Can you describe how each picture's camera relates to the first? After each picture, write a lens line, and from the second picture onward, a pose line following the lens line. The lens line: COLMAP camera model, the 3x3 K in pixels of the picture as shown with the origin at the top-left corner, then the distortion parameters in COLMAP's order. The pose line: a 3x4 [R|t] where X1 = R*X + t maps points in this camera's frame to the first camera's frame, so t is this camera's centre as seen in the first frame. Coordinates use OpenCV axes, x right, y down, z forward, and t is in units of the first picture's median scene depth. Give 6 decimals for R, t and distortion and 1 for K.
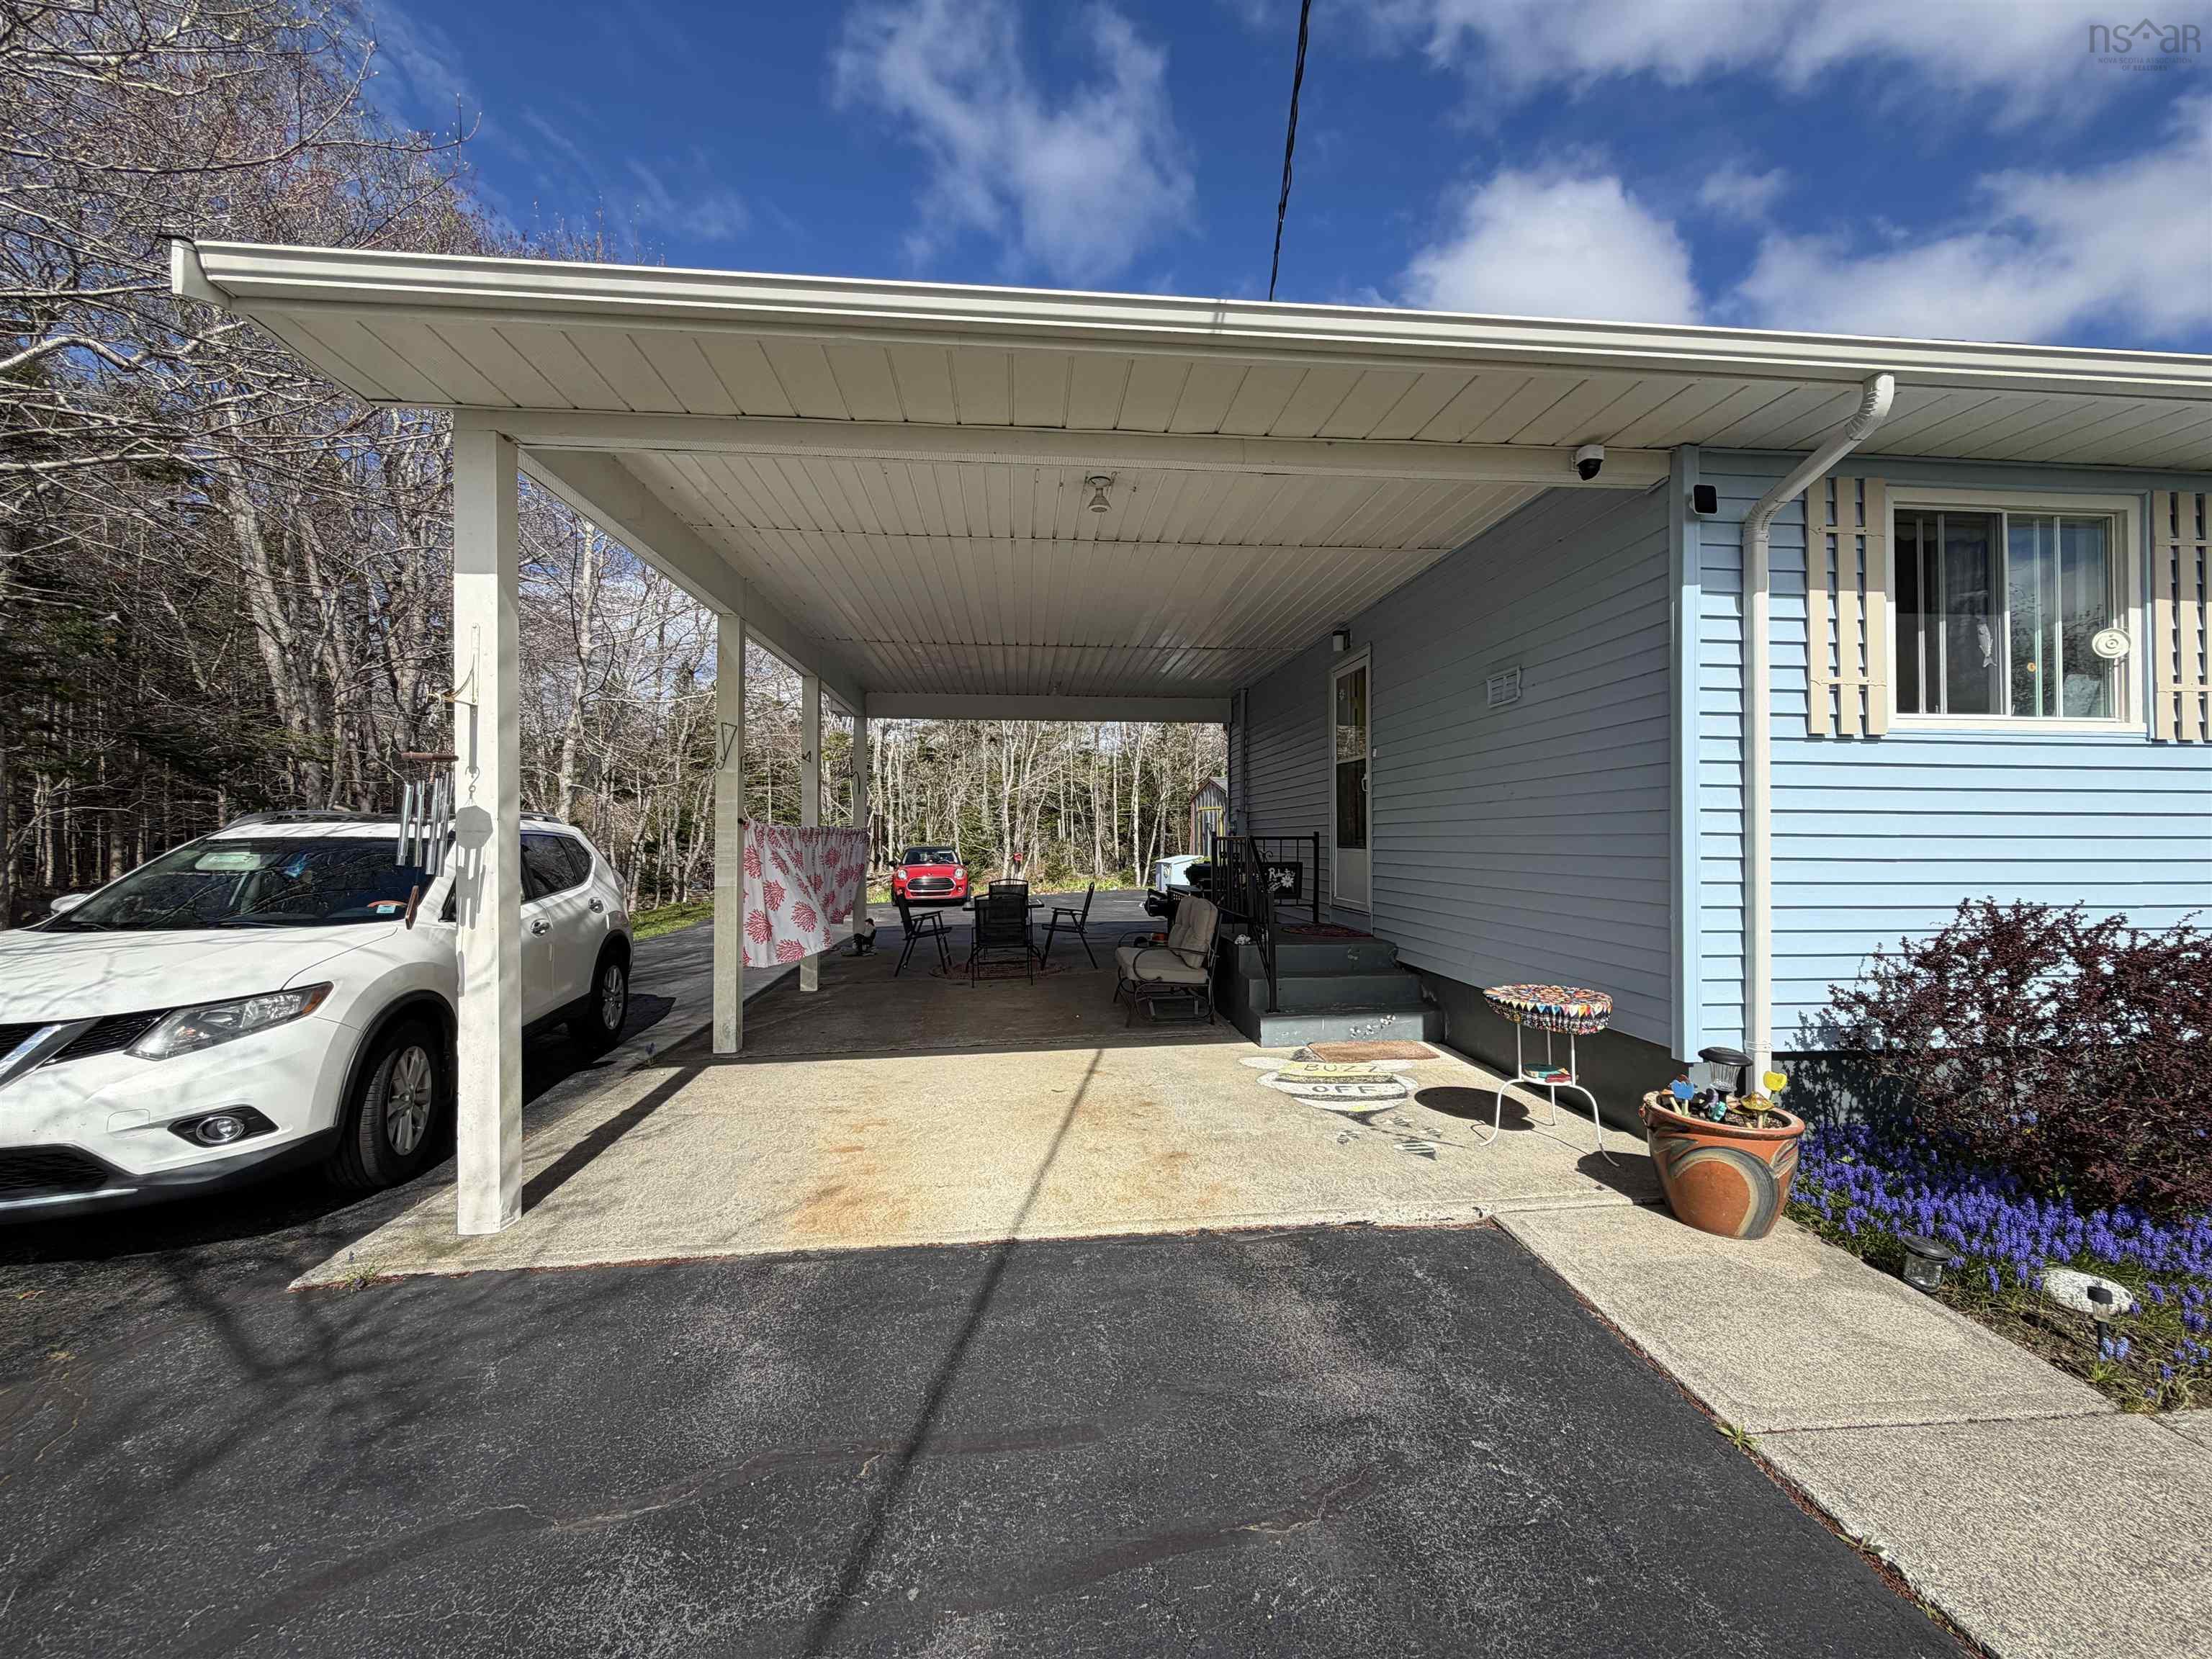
lens RADIAL K [[902.5, 0, 1135.3], [0, 902.5, 829.2], [0, 0, 1]] dist [-0.001037, -0.000166]
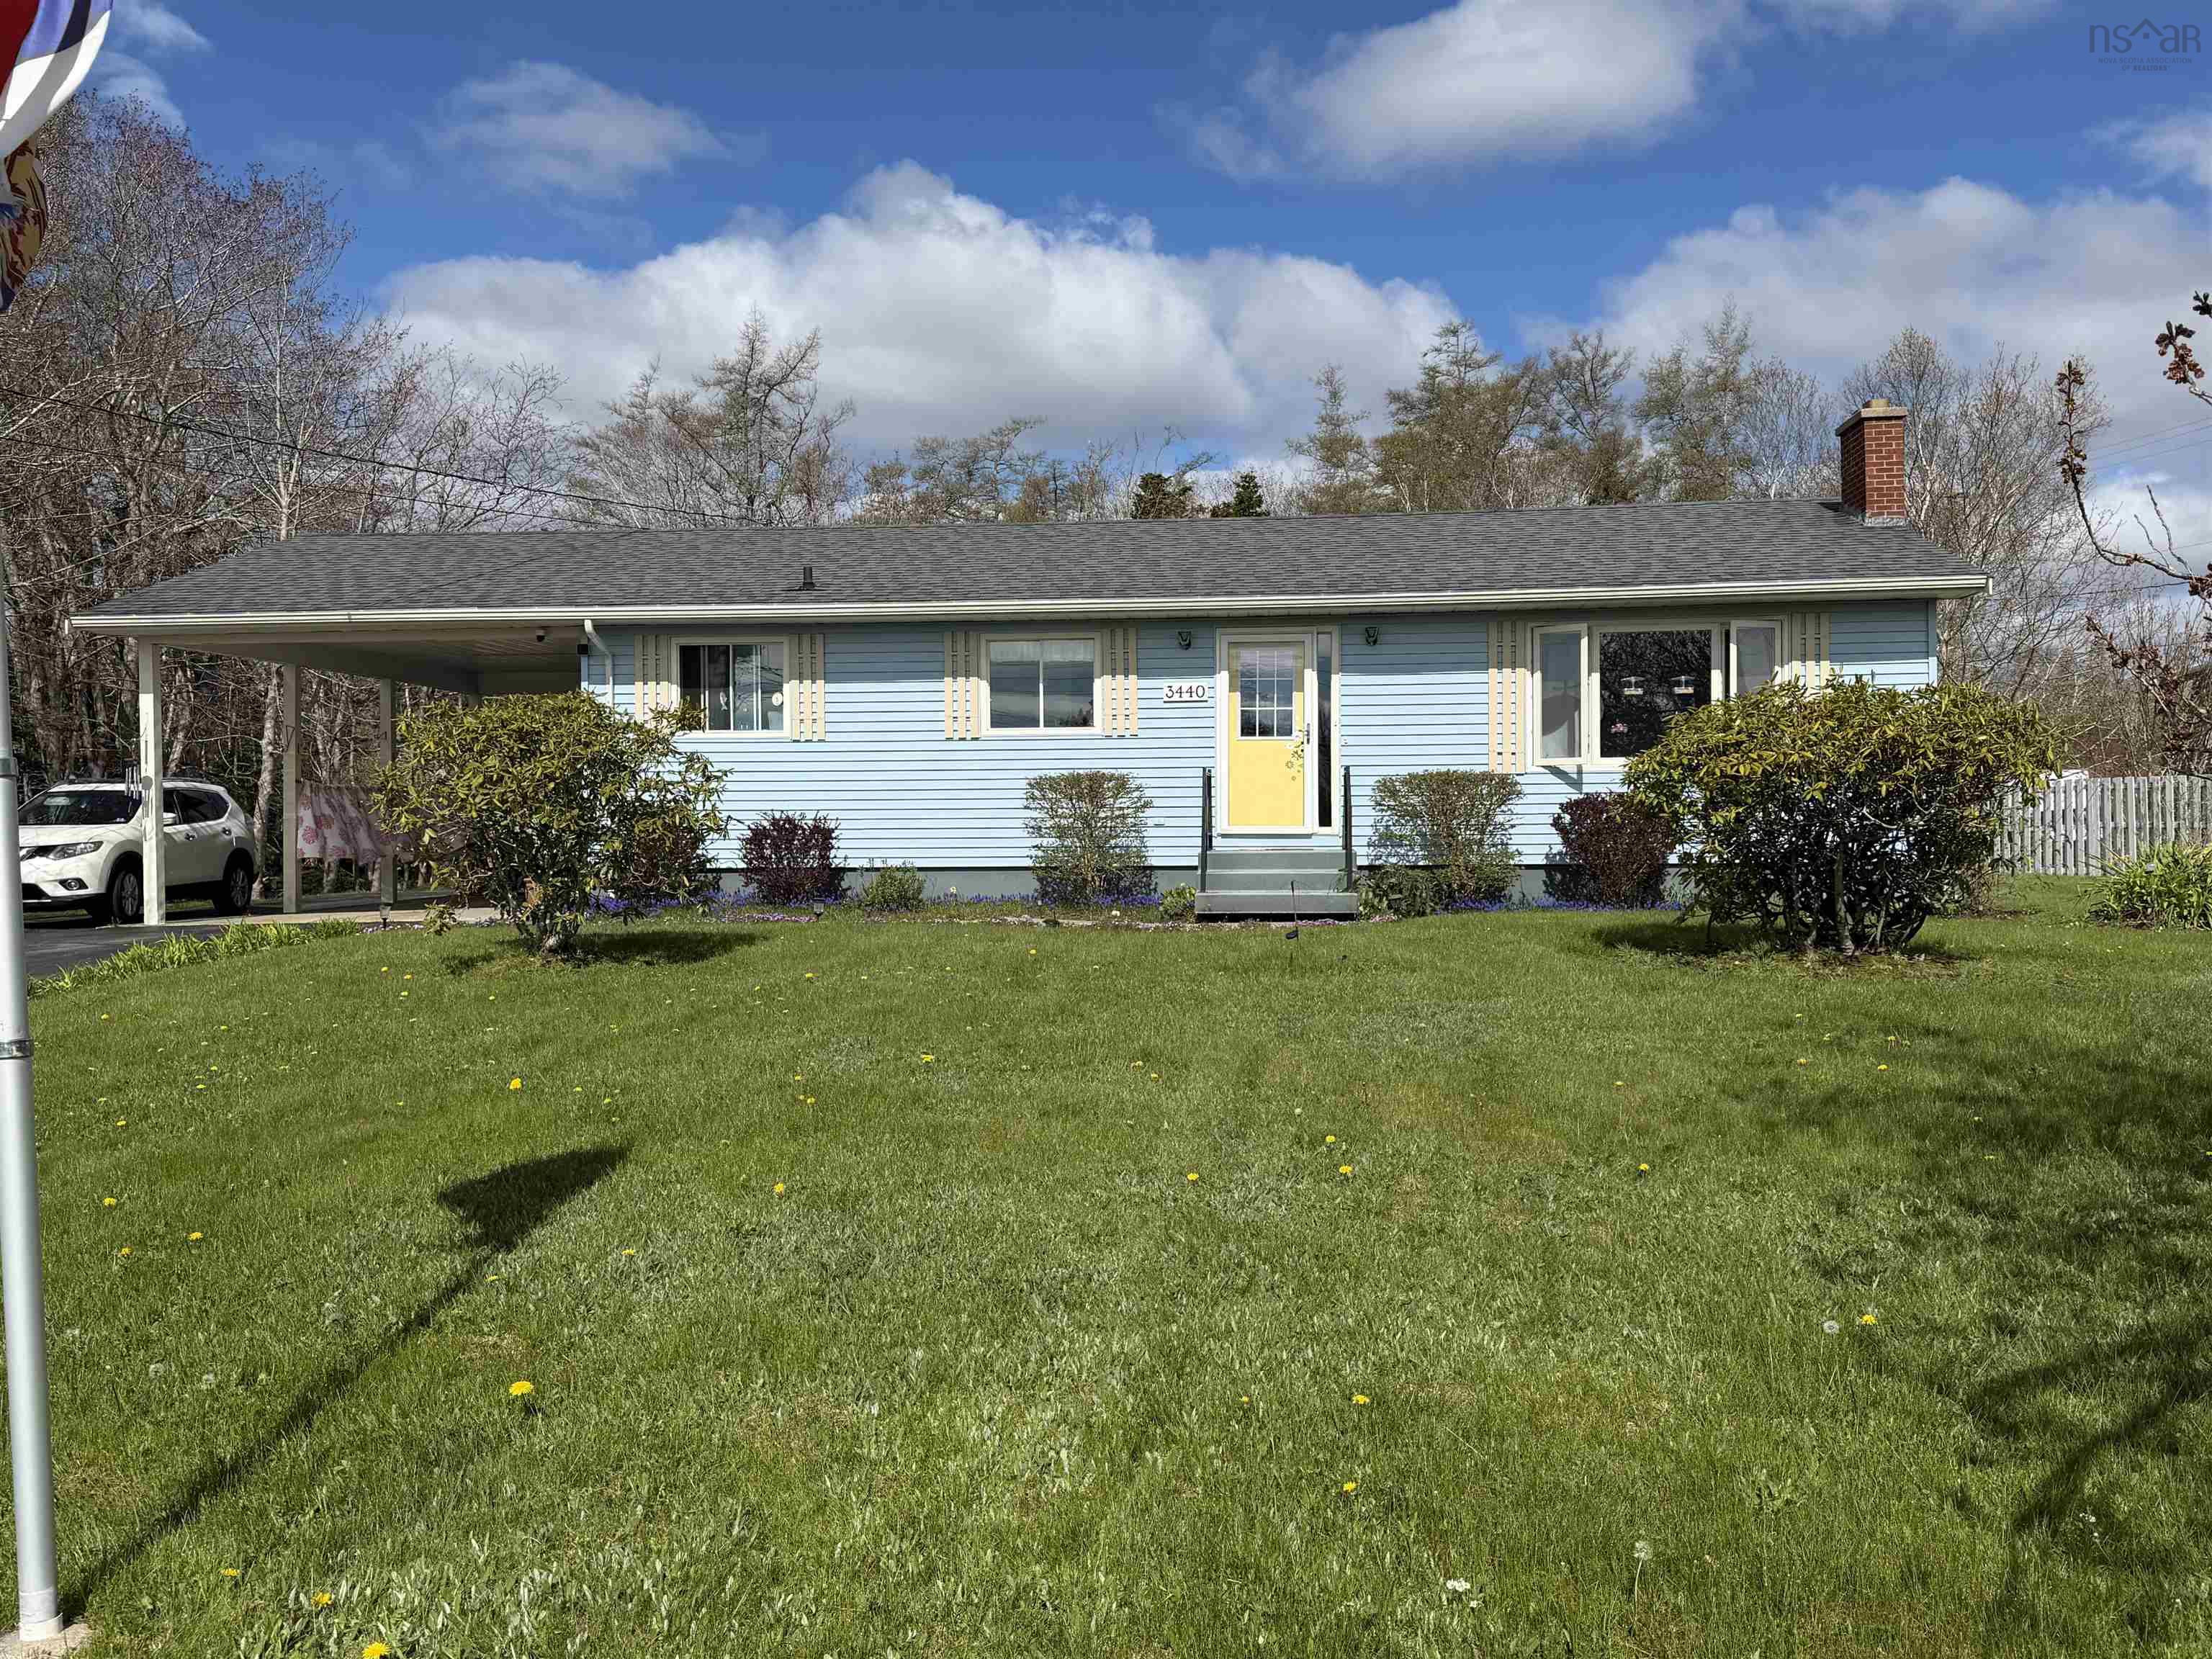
lens RADIAL K [[1855.9, 0, 1107.7], [0, 1855.9, 827.0], [0, 0, 1]] dist [0.160382, -0.251278]
pose [[0.978429, -0.005818, -0.206501, 3.017741], [0.008490, 0.999891, 0.012055, 0.078284], [0.206408, -0.013548, 0.978372, -3.693192]]
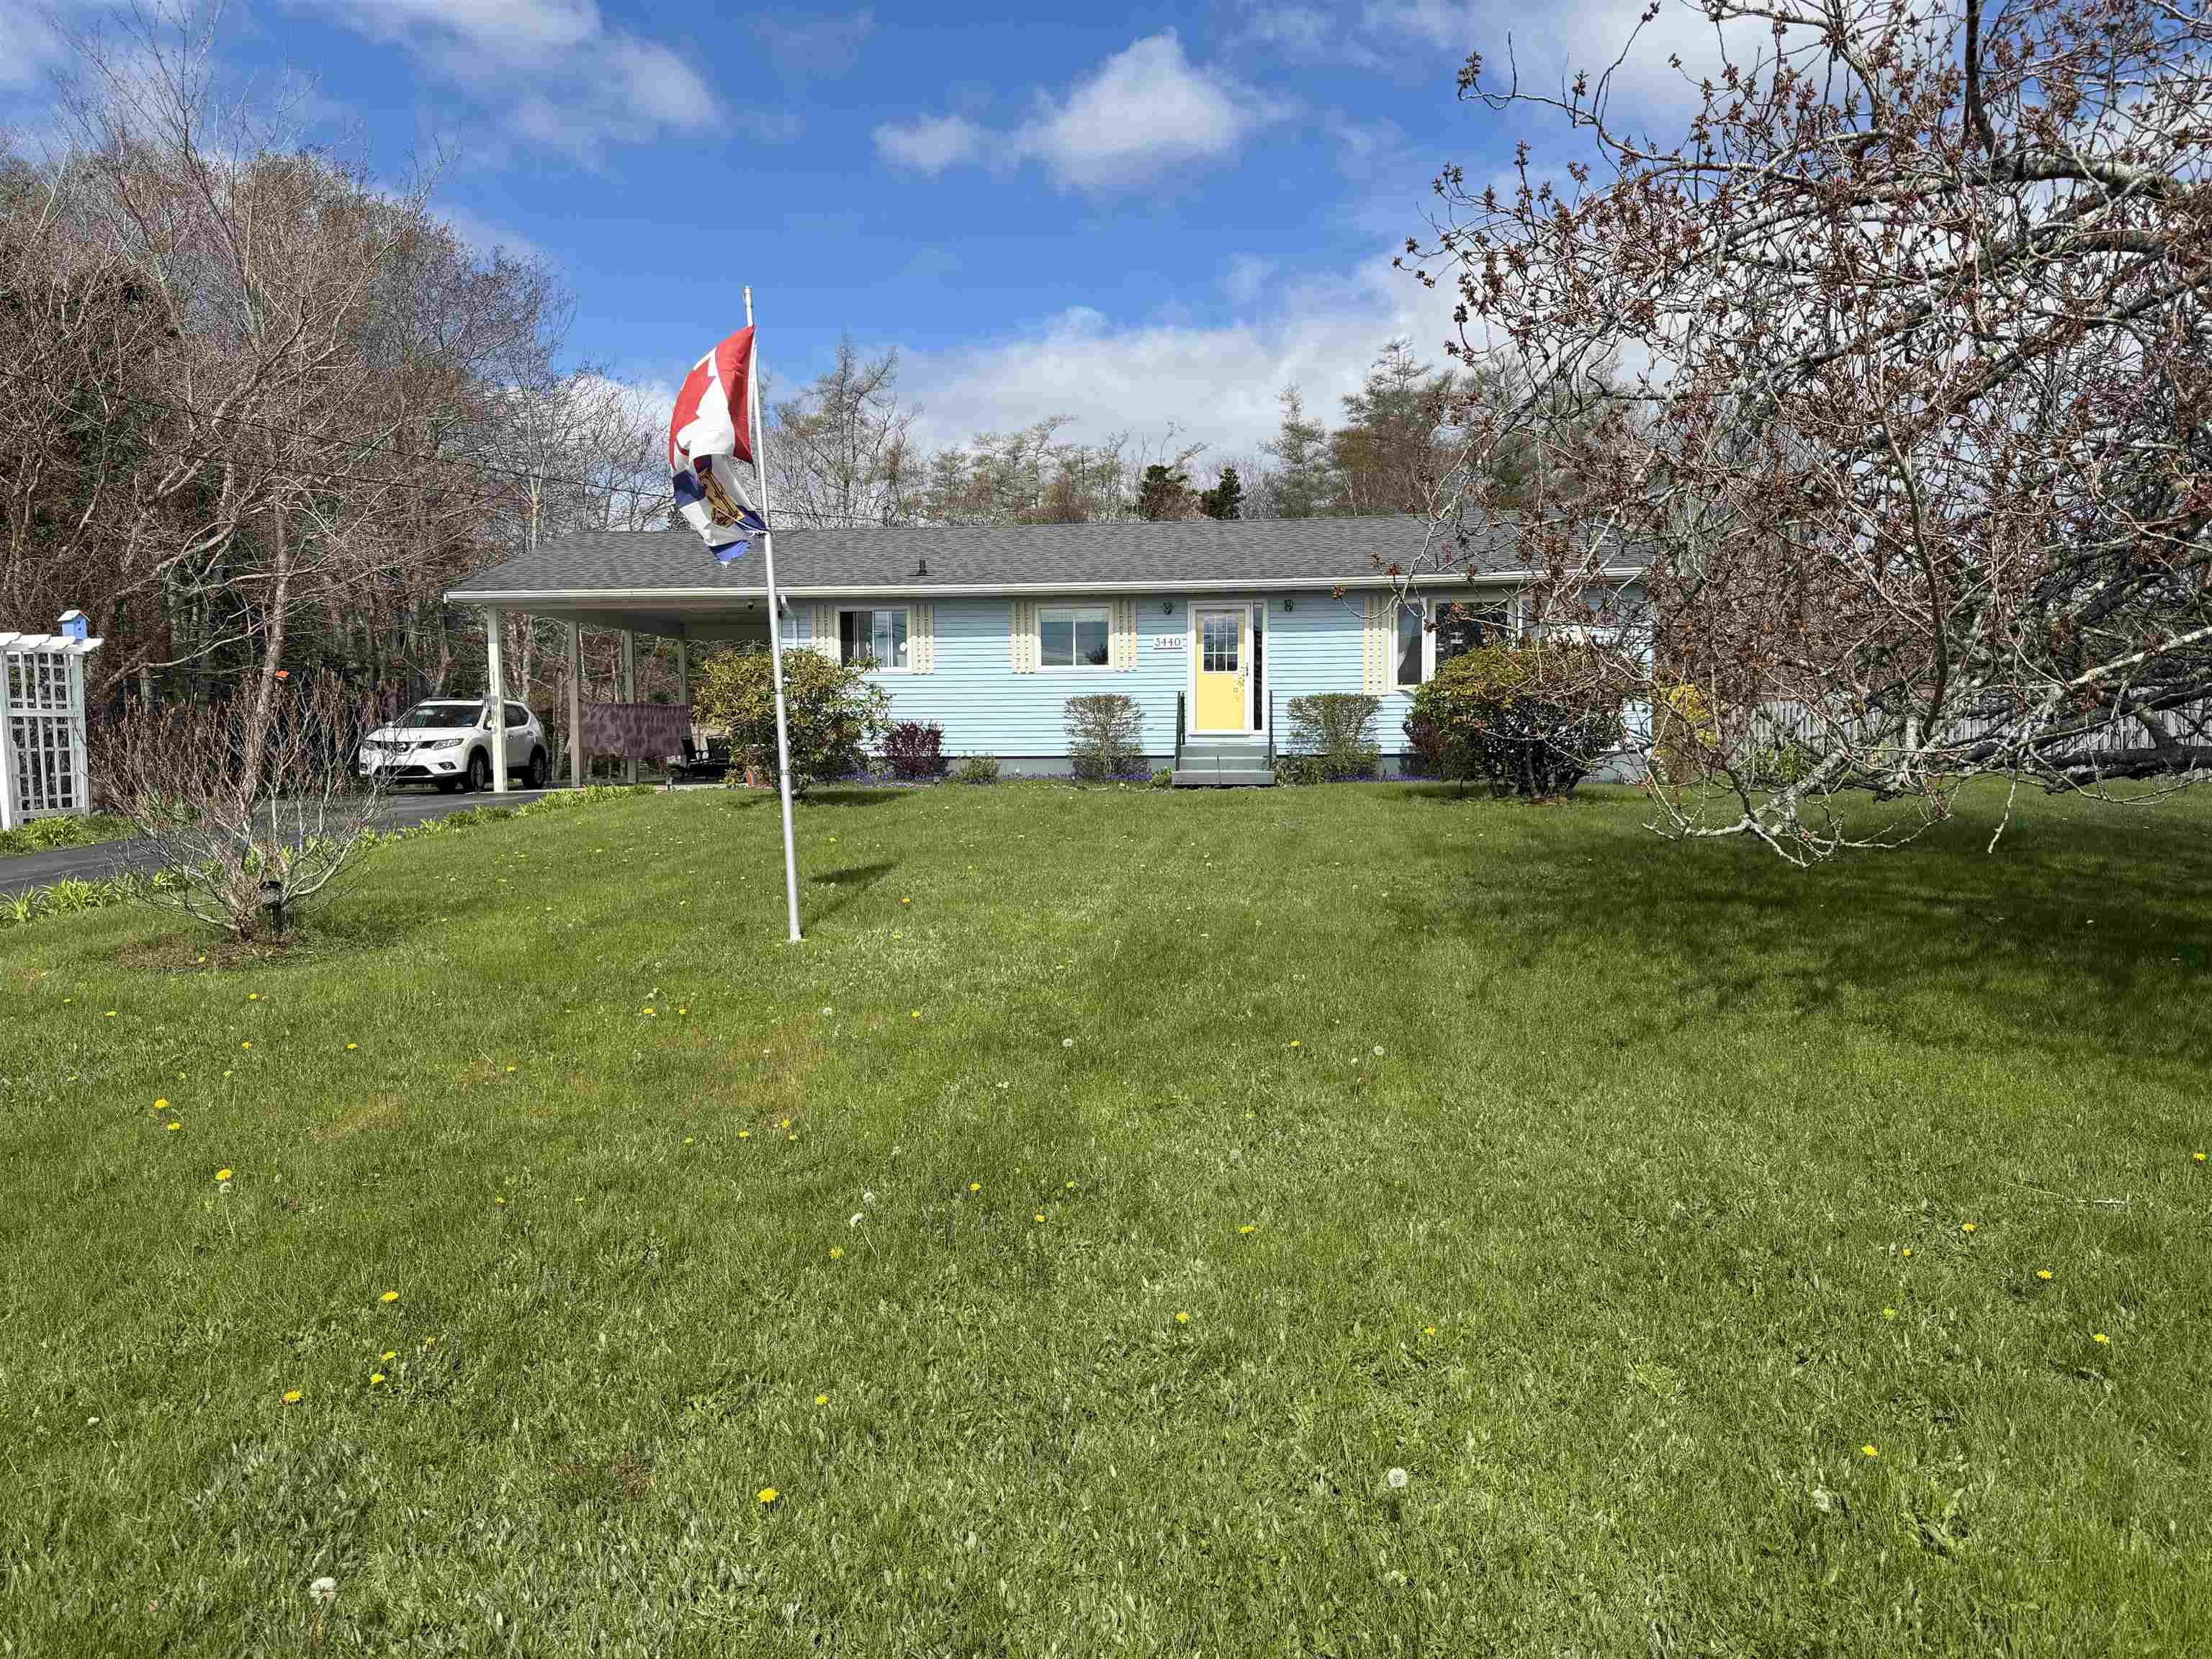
lens RADIAL K [[1548.1, 0, 1106.0], [0, 1548.1, 829.5], [0, 0, 1]] dist [0.213604, -0.451576]
pose [[0.975599, 0.006708, -0.219458, 3.353769], [0.008371, 0.997670, 0.067707, 0.112044], [0.219401, -0.067892, 0.973270, -5.107741]]
